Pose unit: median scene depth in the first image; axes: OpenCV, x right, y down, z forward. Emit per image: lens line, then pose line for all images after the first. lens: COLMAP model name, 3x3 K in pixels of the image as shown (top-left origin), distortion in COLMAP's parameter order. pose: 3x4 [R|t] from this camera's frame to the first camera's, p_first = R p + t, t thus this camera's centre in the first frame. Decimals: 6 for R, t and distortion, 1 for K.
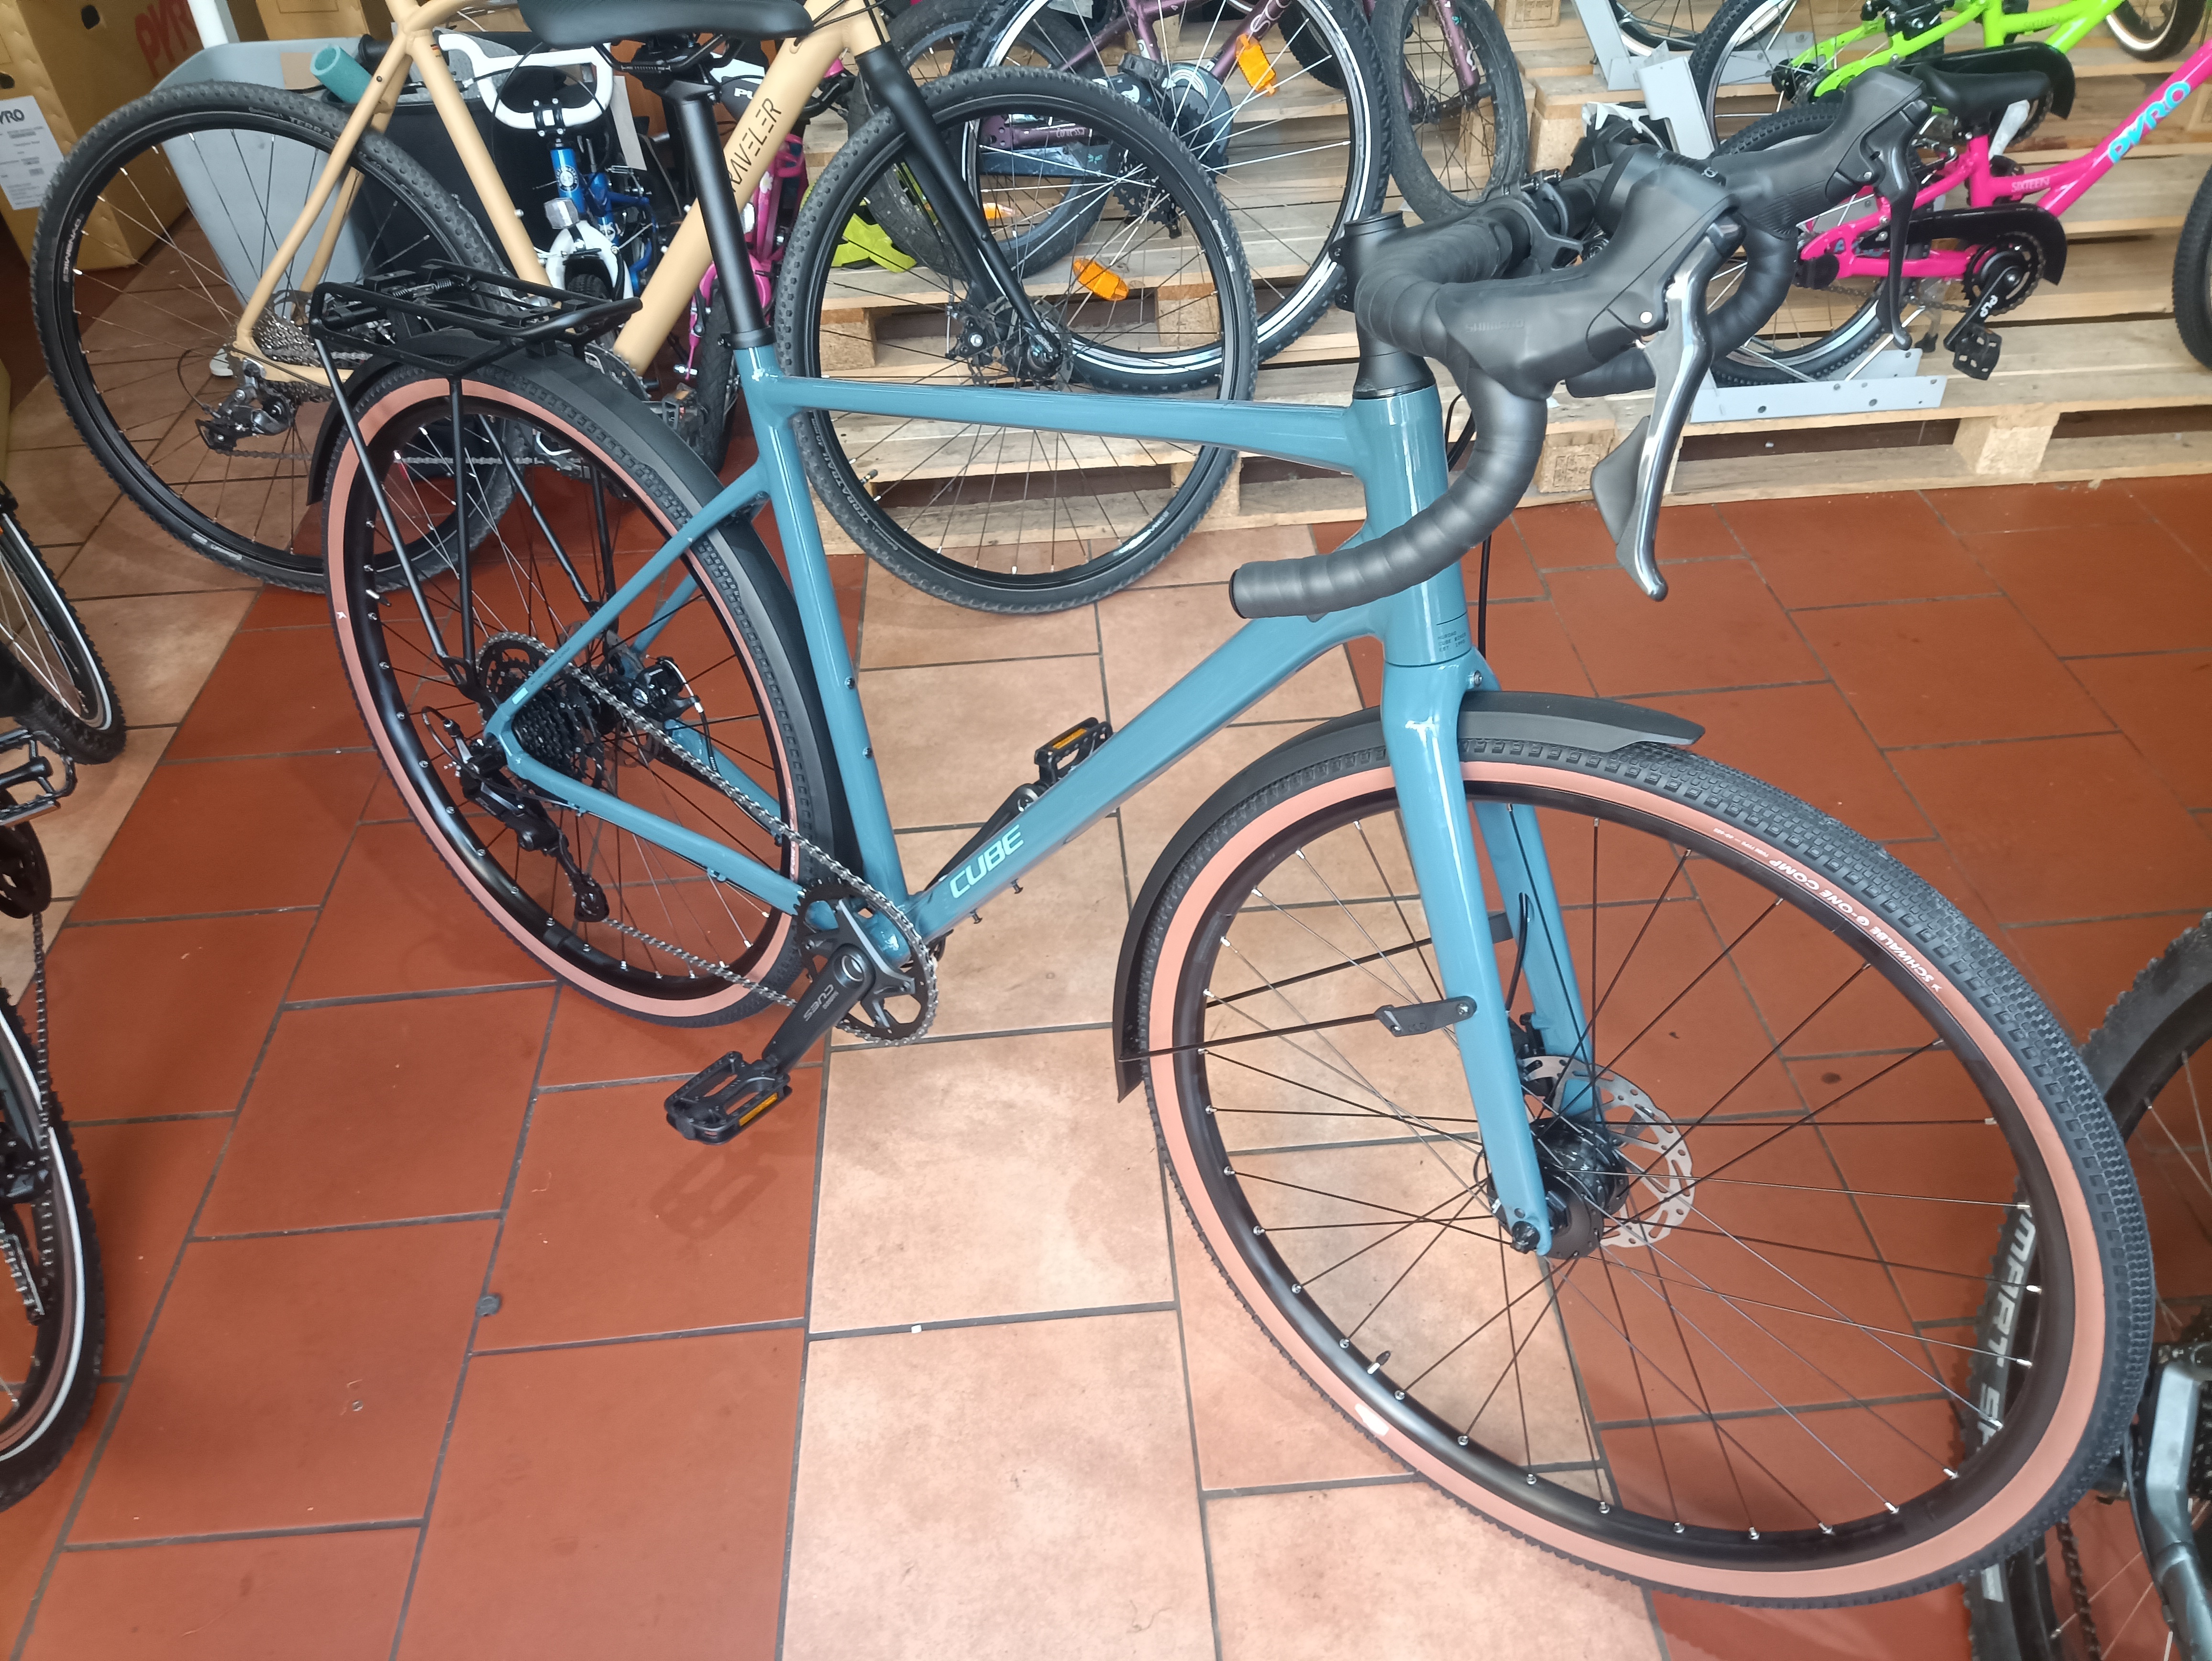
lens RADIAL K [[1628.7, 0, 1097.7], [0, 1628.7, 808.2], [0, 0, 1]] dist [0.109949, -0.176137]
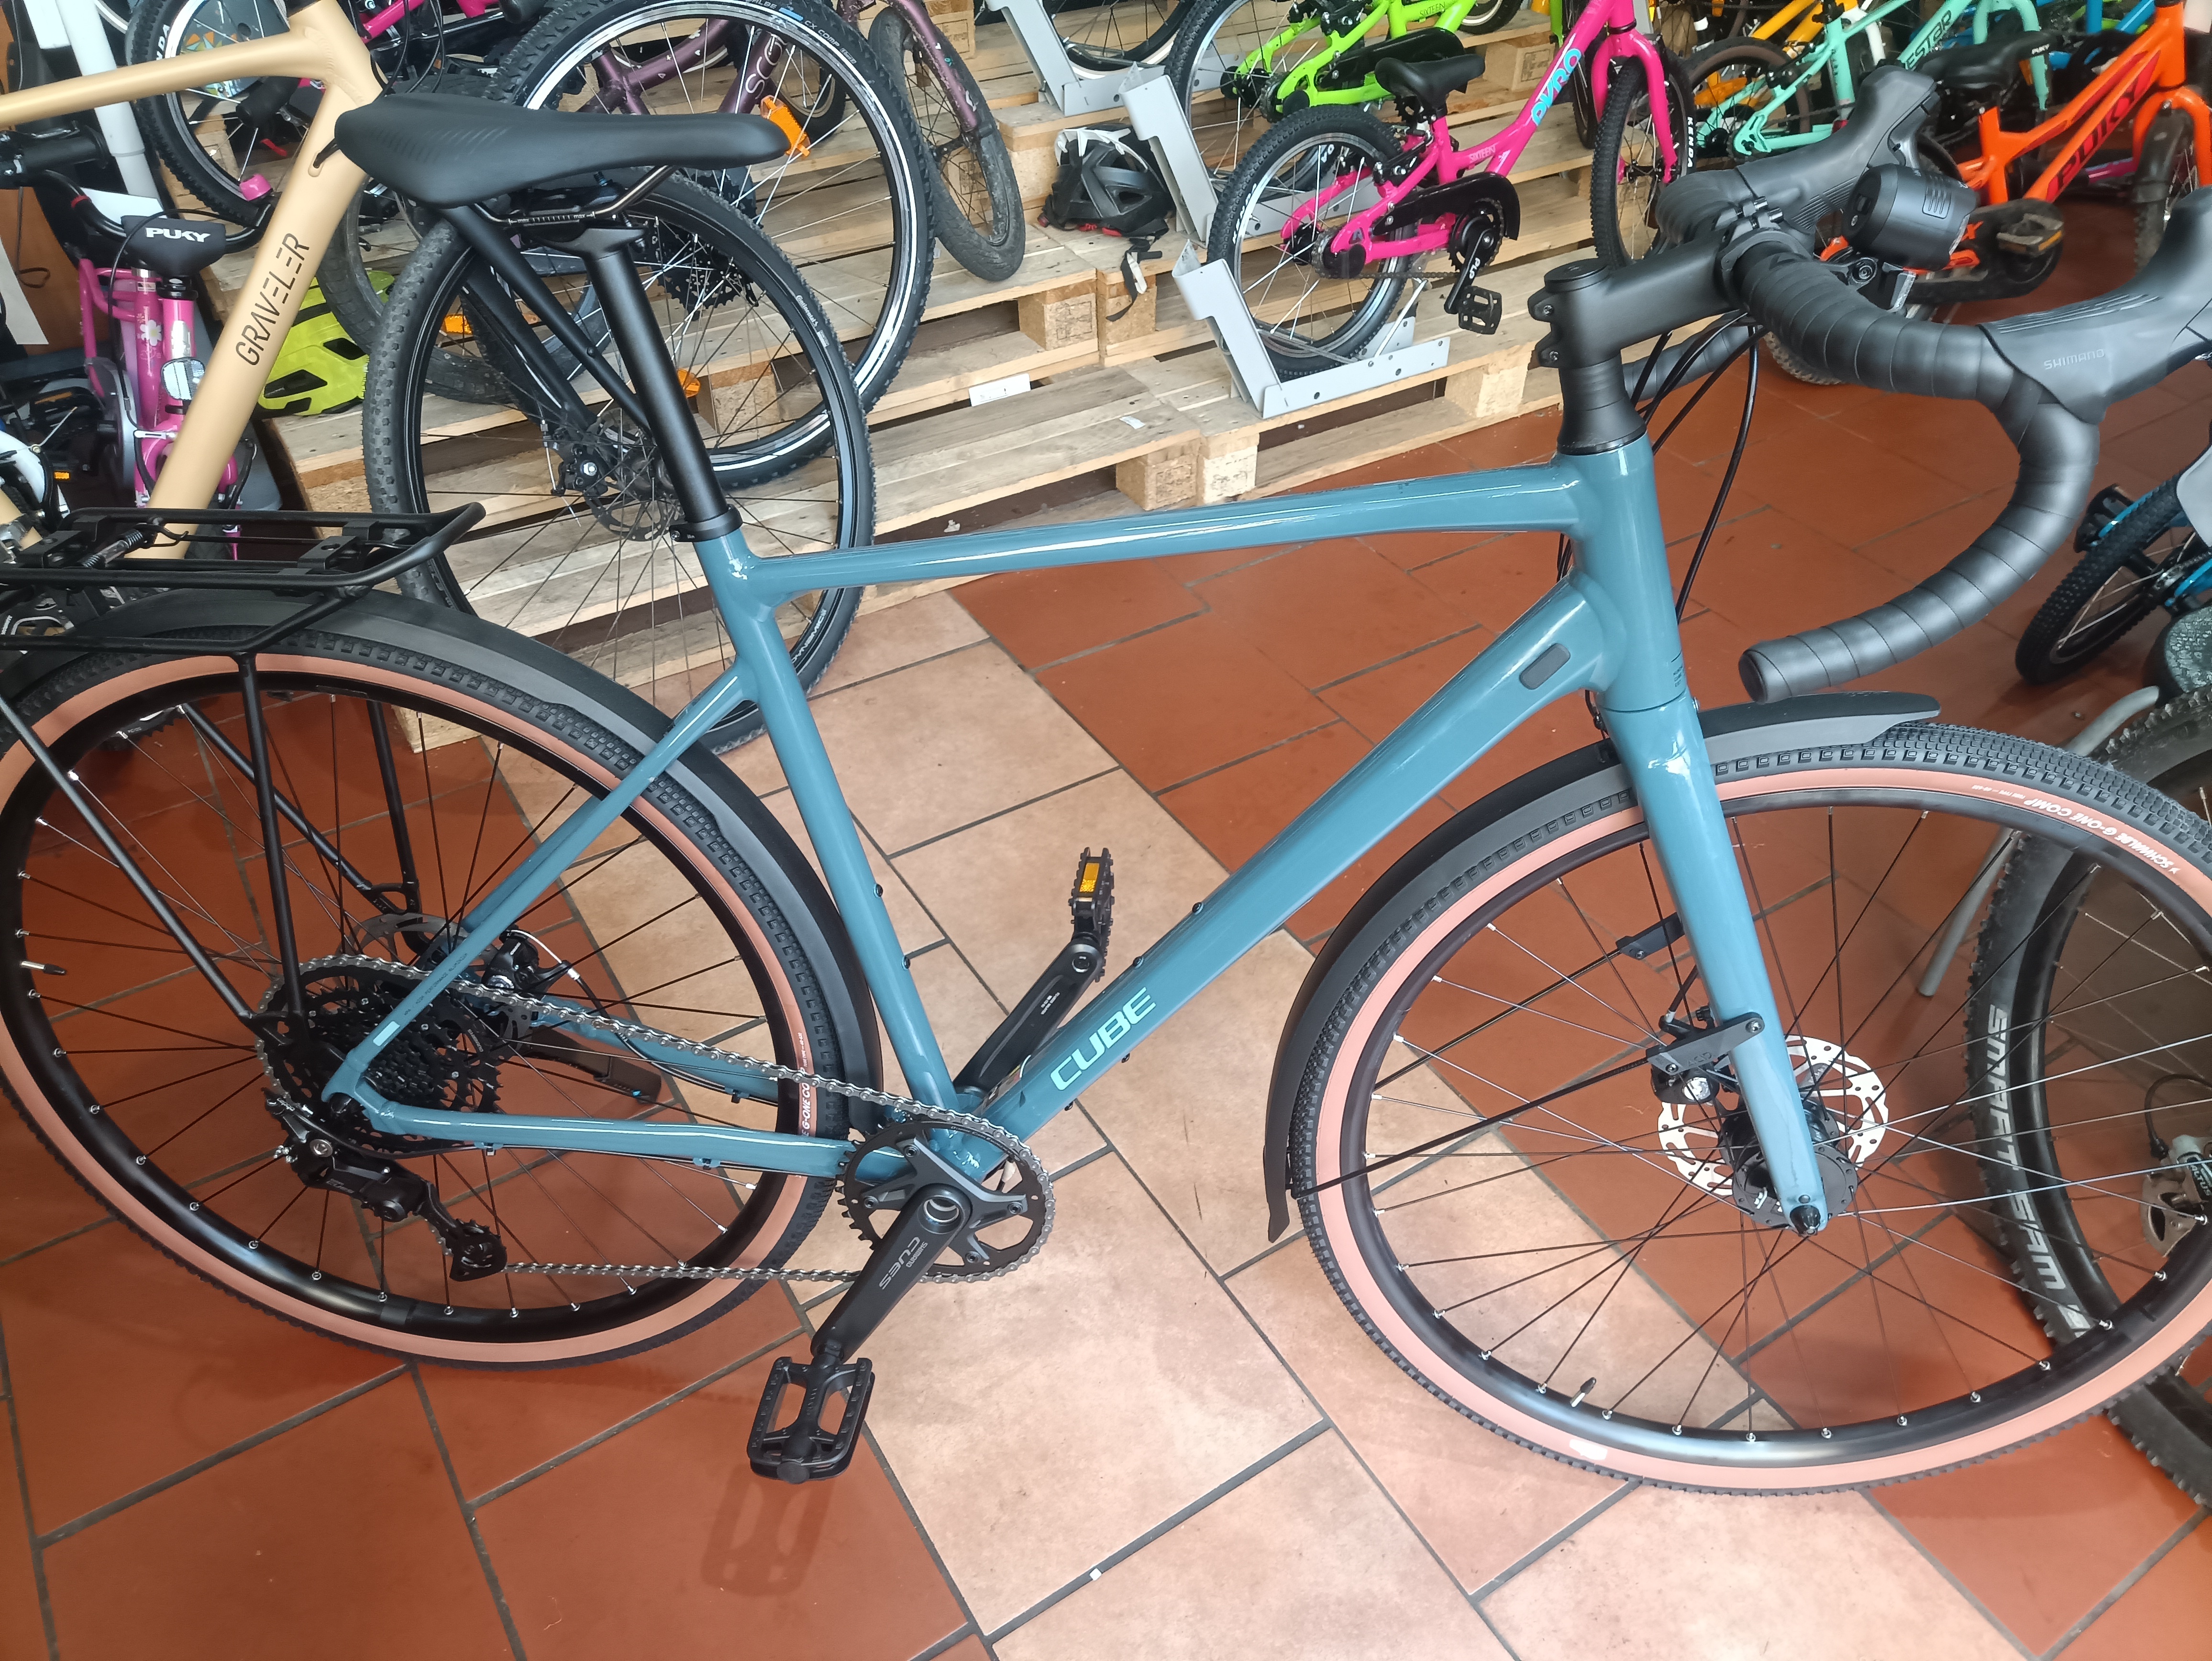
lens RADIAL K [[1617.9, 0, 1096.2], [0, 1617.9, 814.8], [0, 0, 1]] dist [0.122238, -0.209326]
pose [[0.877081, -0.274916, 0.393892, -0.306093], [0.279625, 0.958974, 0.046671, -0.099767], [-0.390563, 0.069208, 0.917971, 0.149046]]
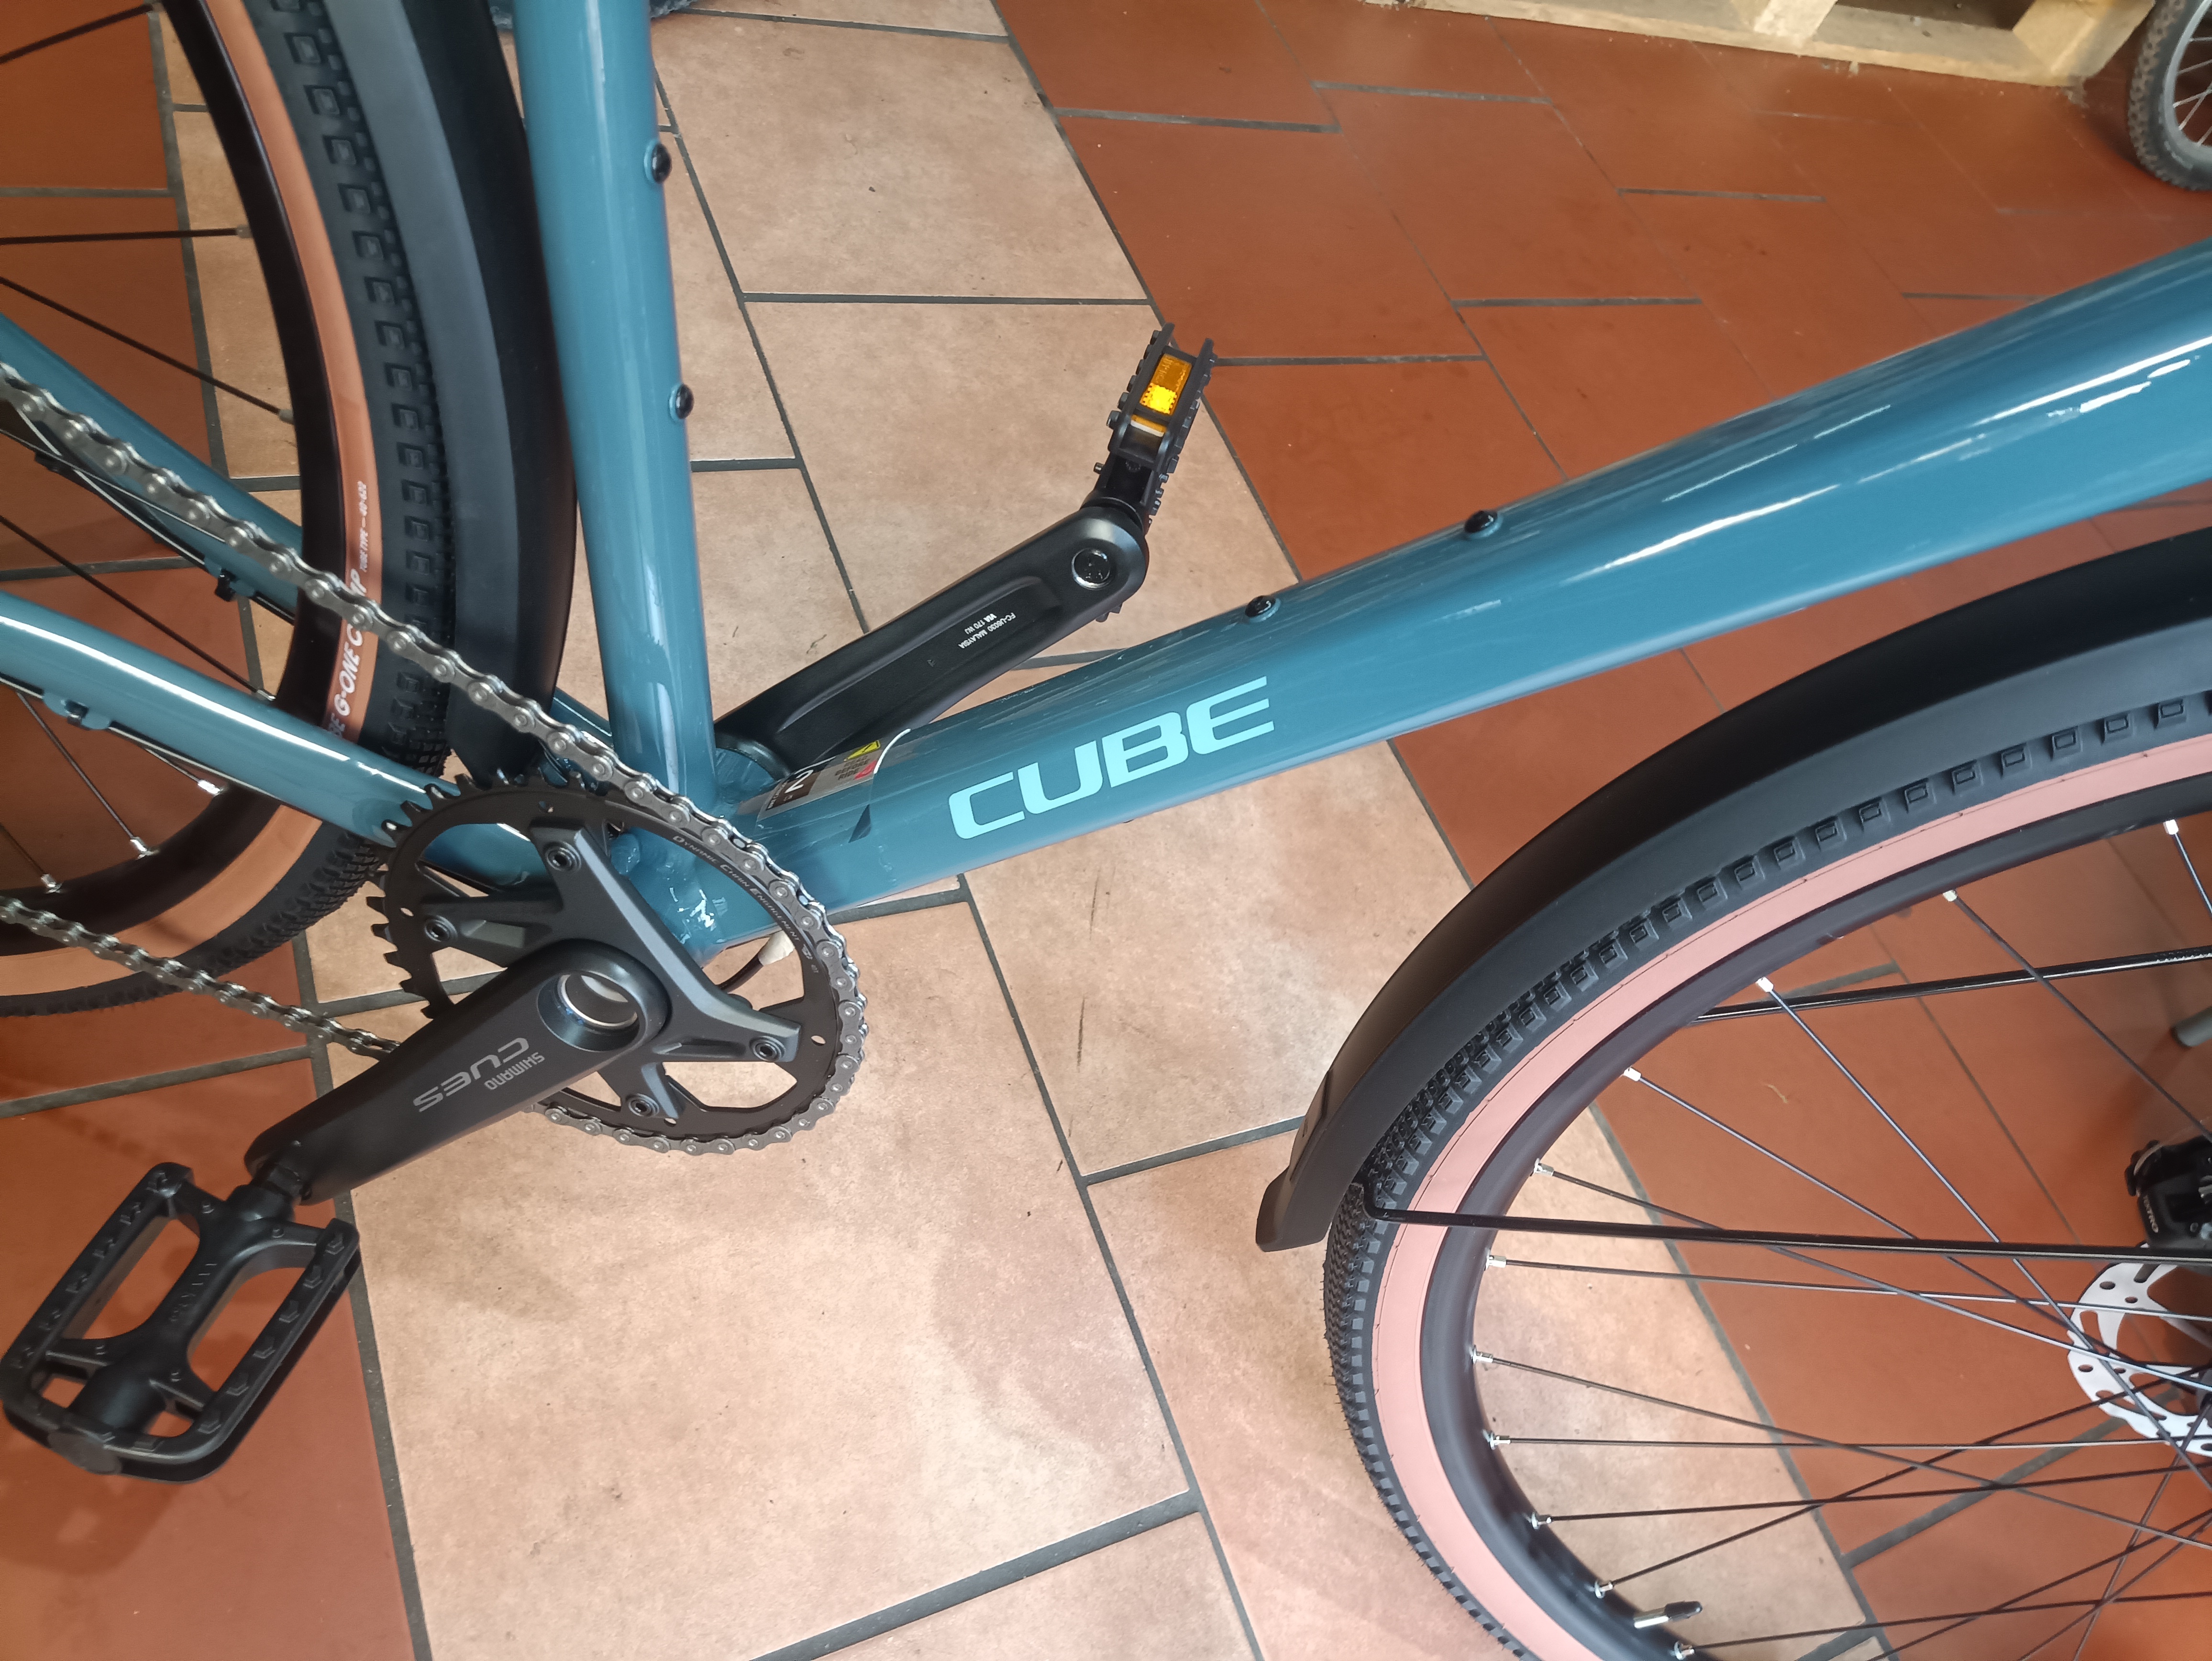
lens RADIAL K [[1628.7, 0, 1097.7], [0, 1628.7, 808.2], [0, 0, 1]] dist [0.109949, -0.176137]
pose [[0.888815, -0.058097, 0.454569, -0.183976], [-0.067278, 0.964641, 0.254837, -0.037145], [-0.453301, -0.257086, 0.853478, 0.556299]]
